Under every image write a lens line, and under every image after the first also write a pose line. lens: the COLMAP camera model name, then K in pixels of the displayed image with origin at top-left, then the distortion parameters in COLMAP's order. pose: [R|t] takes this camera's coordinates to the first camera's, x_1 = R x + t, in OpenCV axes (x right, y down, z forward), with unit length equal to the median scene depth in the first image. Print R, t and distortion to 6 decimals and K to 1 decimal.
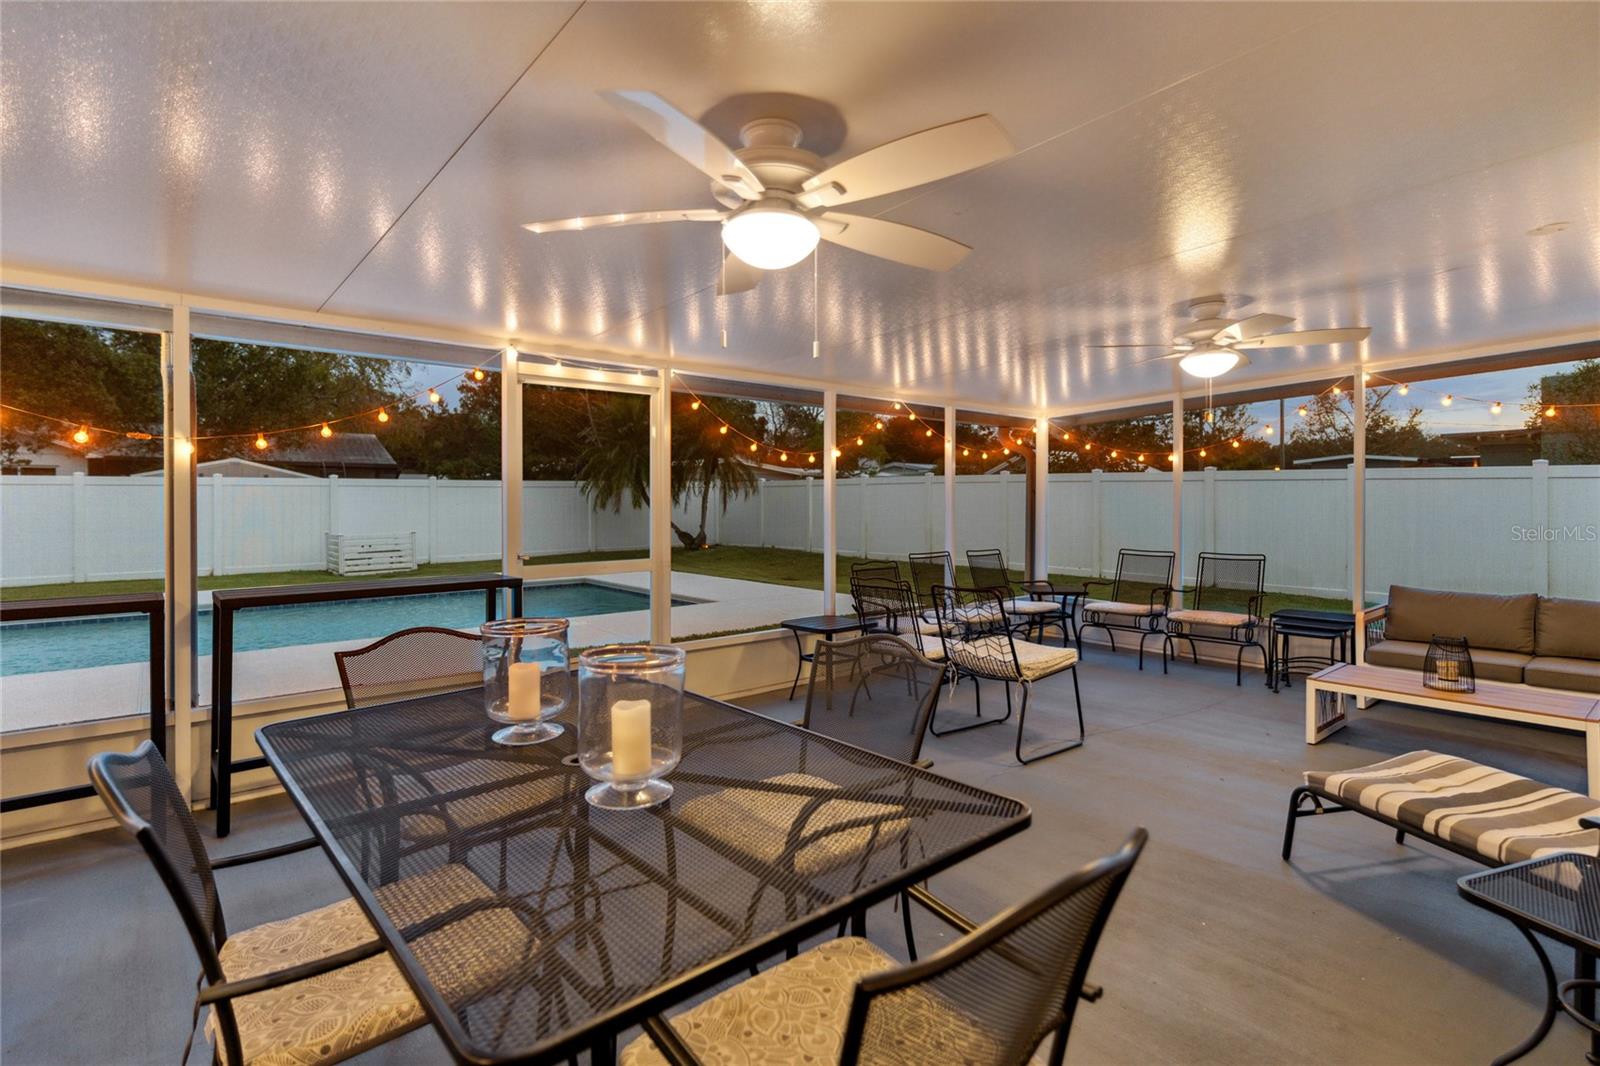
lens RADIAL K [[773.1, 0, 786.6], [0, 773.1, 495.1], [0, 0, 1]] dist [-0.004324, 0.001324]
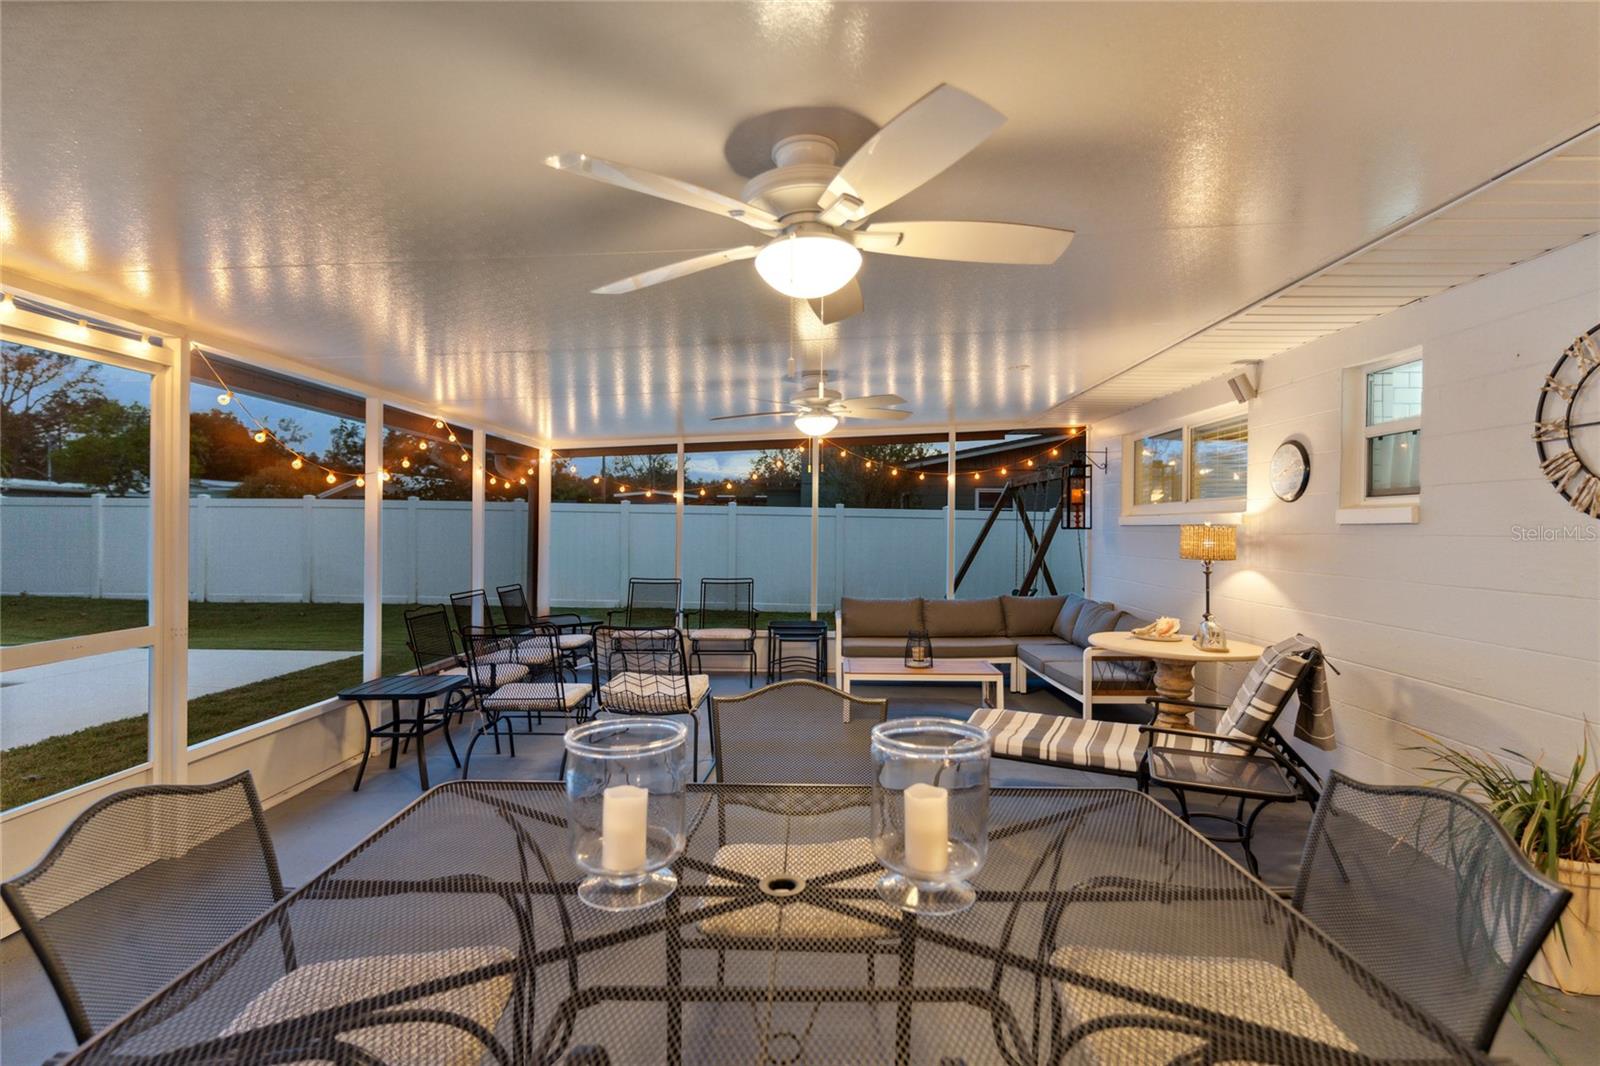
lens RADIAL K [[773.1, 0, 799.8], [0, 773.1, 534.4], [0, 0, 1]] dist [-0.004324, 0.001324]
pose [[0.667149, -0.000898, 0.744924, -0.256463], [-0.011736, 0.999862, 0.011716, -0.008579], [-0.744832, -0.016559, 0.667047, 0.139809]]
